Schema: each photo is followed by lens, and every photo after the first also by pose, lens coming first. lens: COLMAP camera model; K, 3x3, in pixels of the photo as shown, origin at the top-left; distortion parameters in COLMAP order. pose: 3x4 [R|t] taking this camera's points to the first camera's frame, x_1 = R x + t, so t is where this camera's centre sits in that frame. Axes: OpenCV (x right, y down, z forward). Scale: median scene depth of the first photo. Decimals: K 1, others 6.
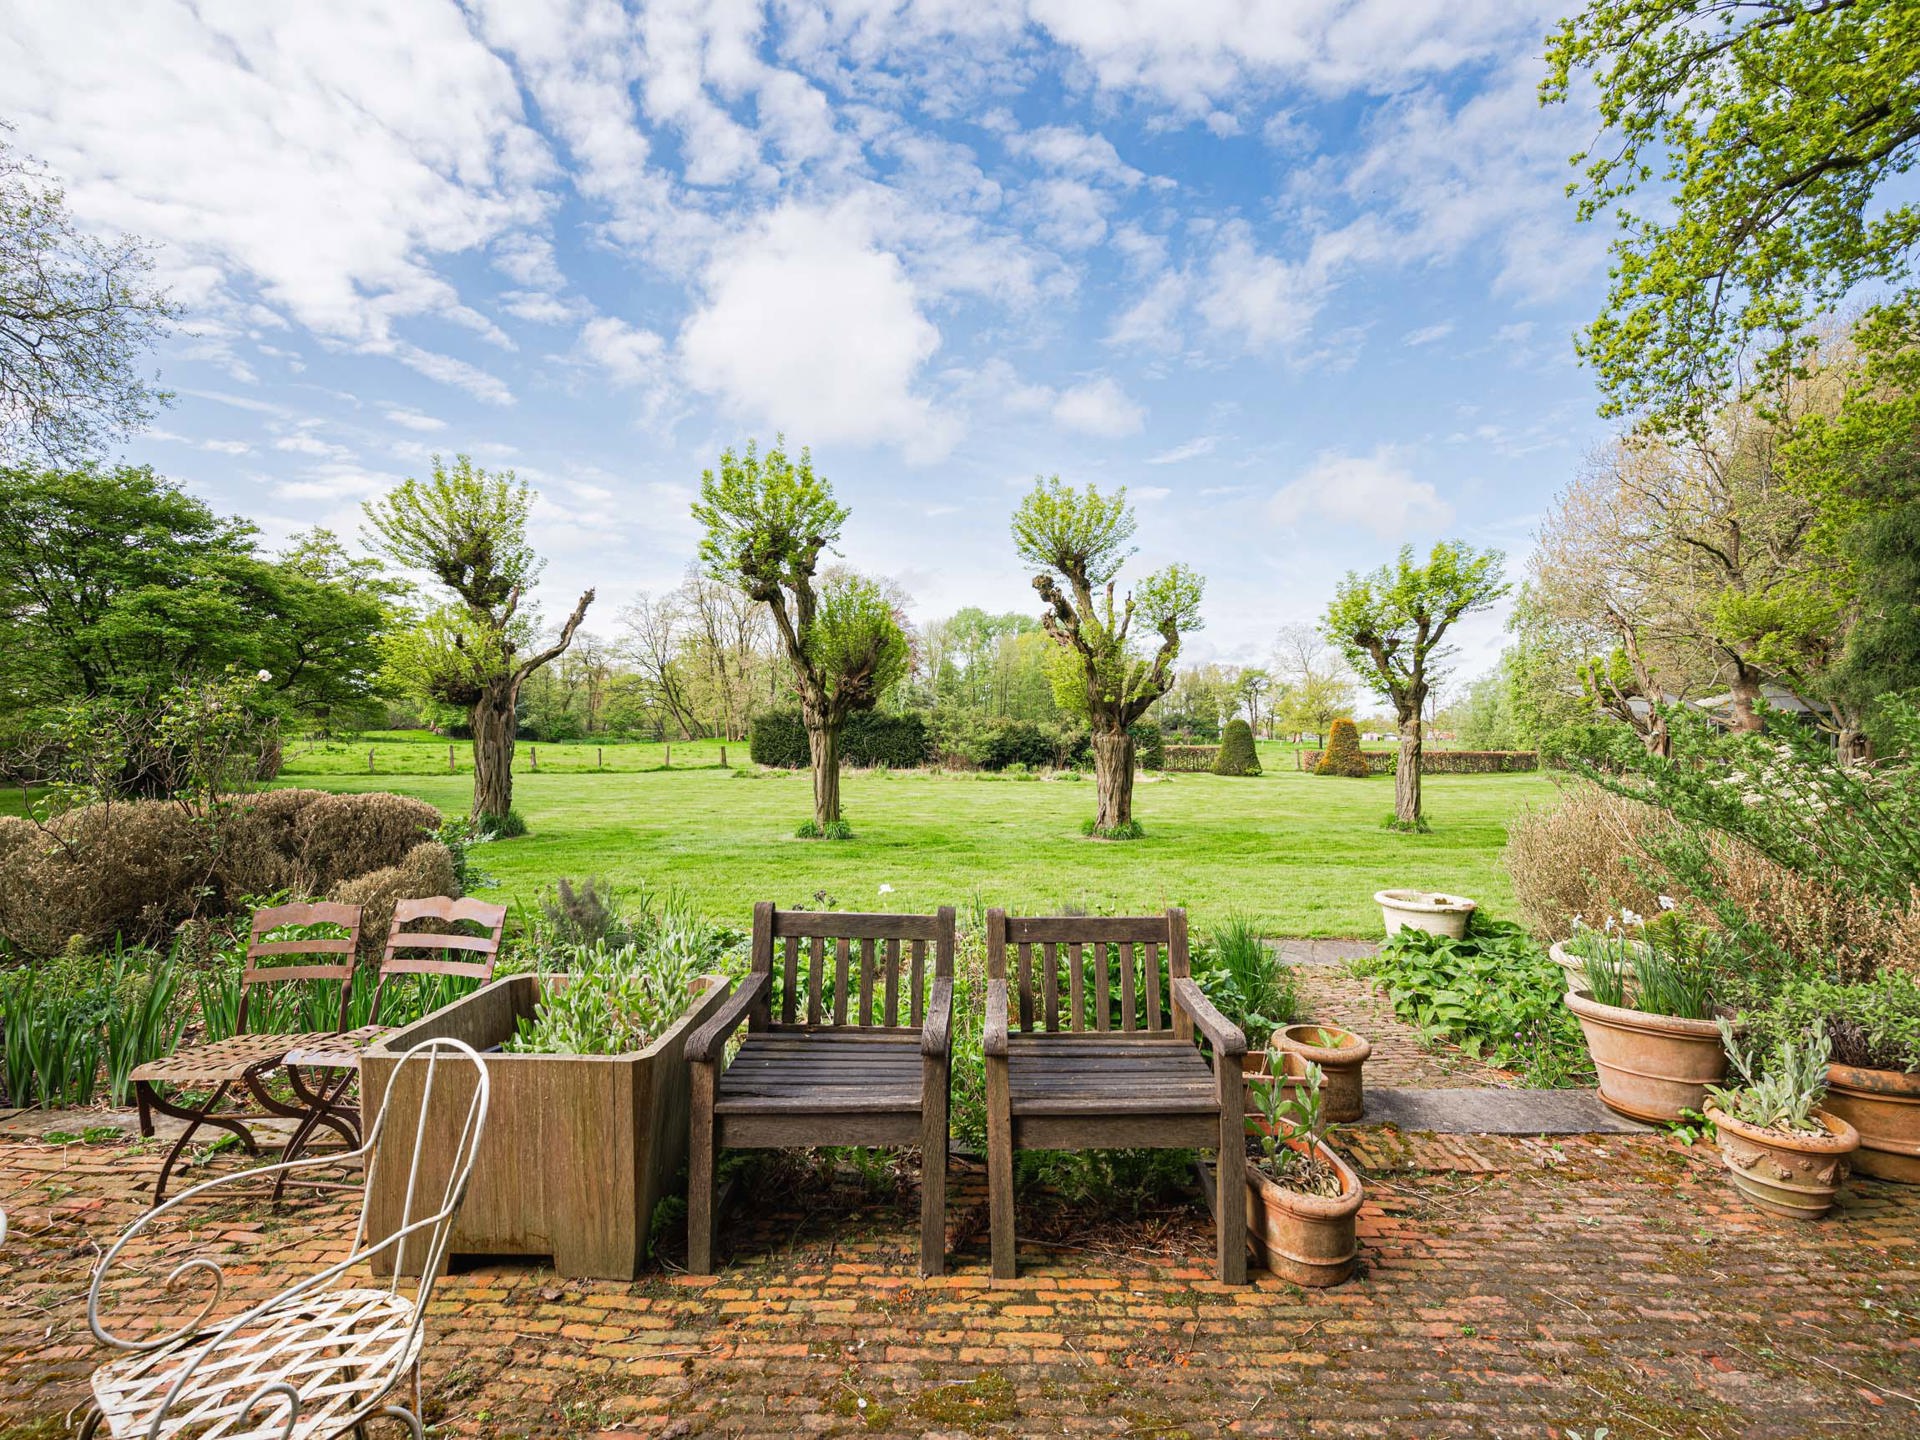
lens RADIAL K [[796.8, 0, 952.7], [0, 796.8, 735.7], [0, 0, 1]] dist [-0.002776, -0.000553]
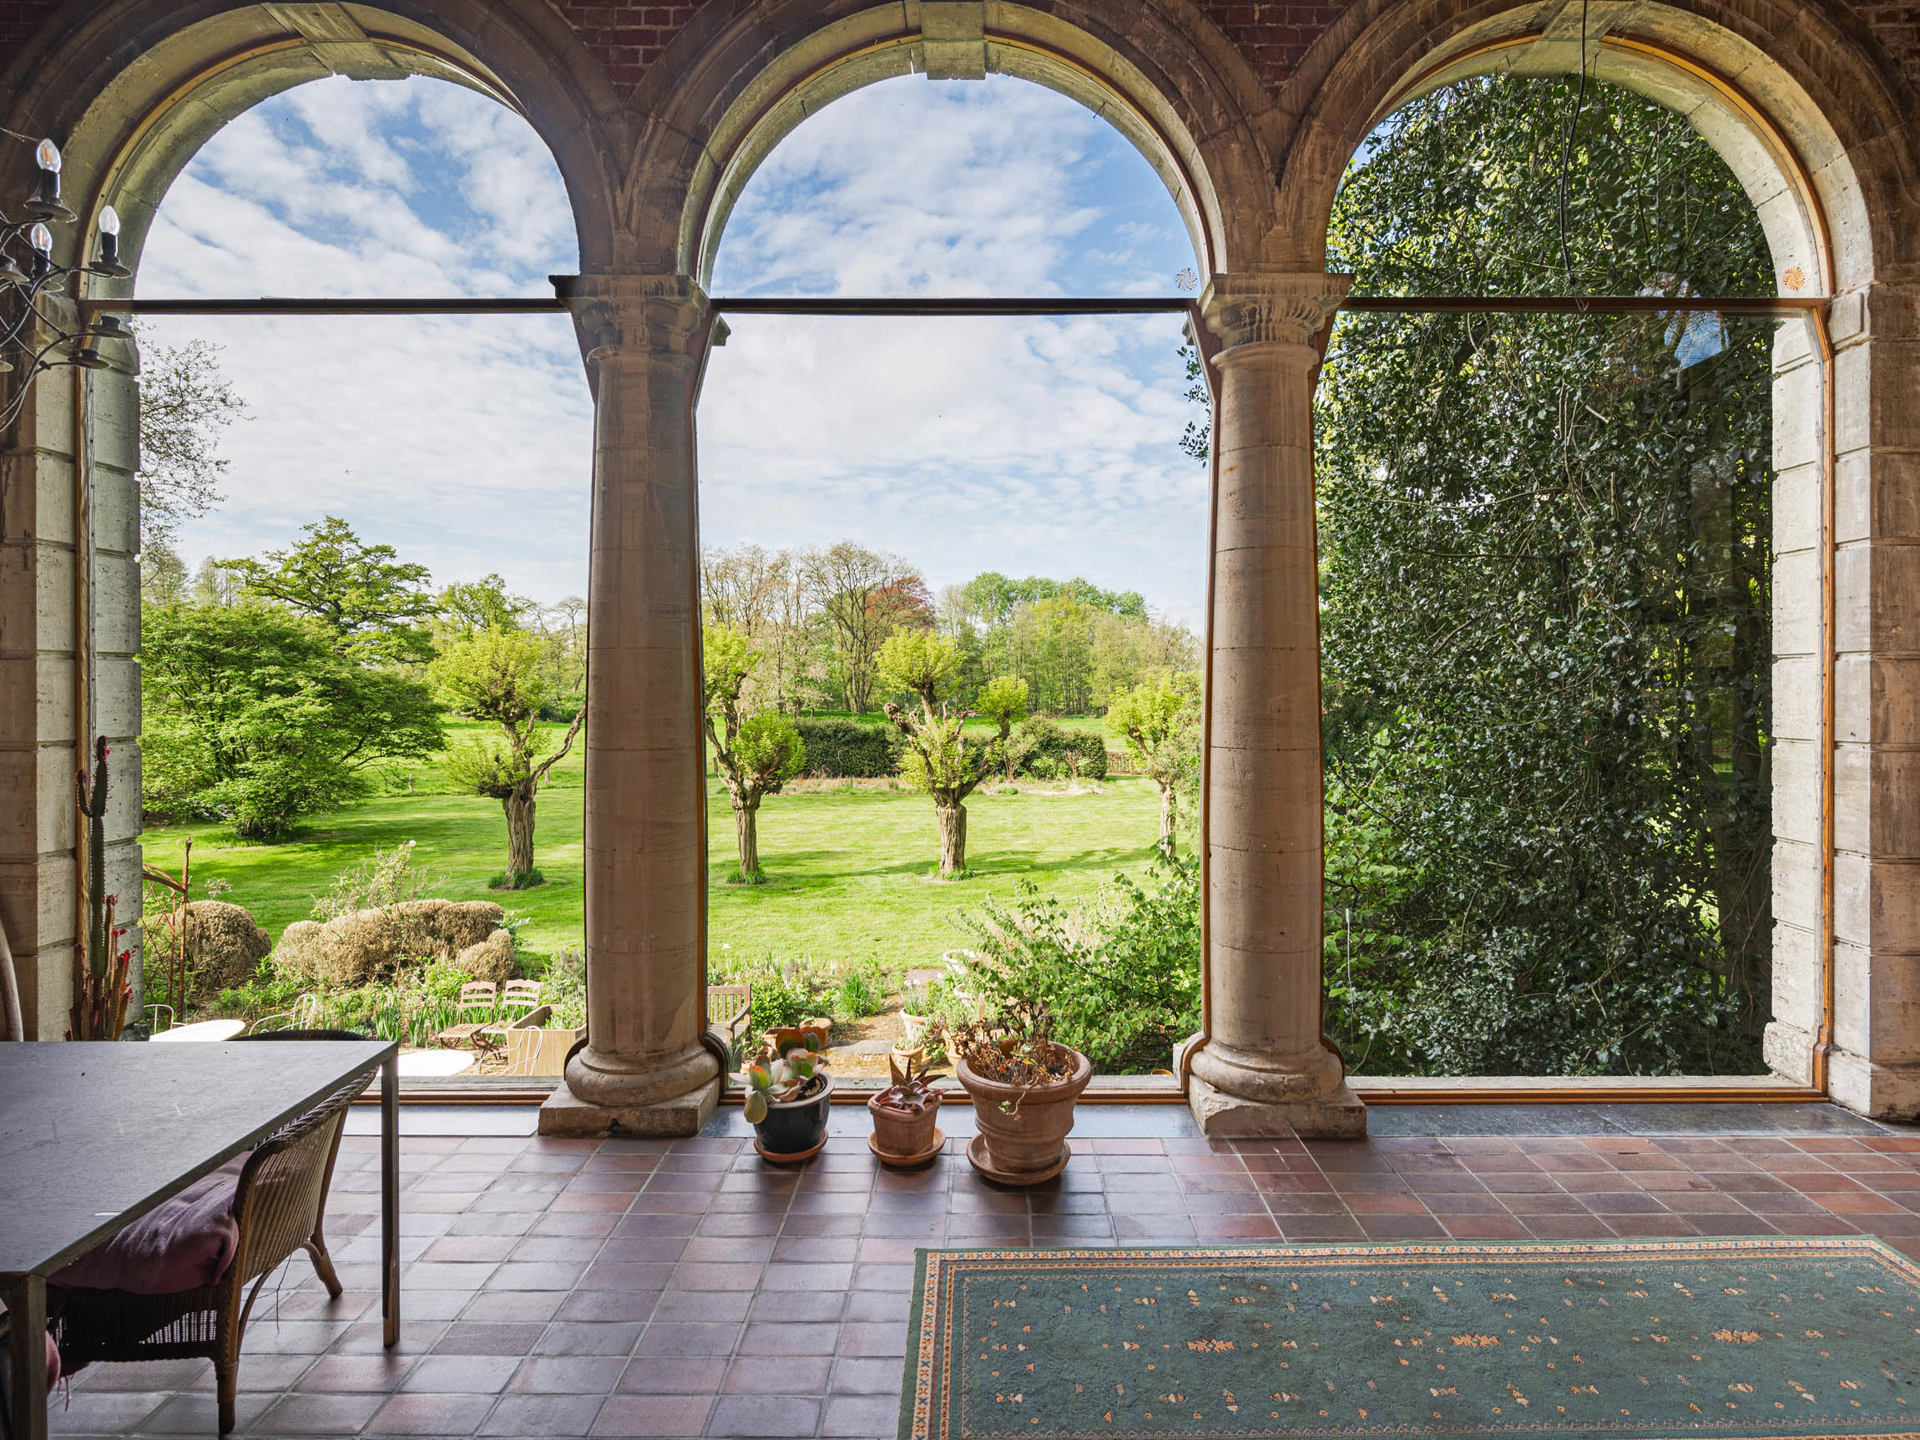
lens RADIAL K [[835.6, 0, 960.0], [0, 835.6, 720.0], [0, 0, 1]] dist [0.010377, -0.000101]
pose [[0.999652, -0.006243, -0.025612, 0.238464], [0.006900, 0.999648, 0.025630, -0.180568], [0.025443, -0.025797, 0.999343, -0.451451]]
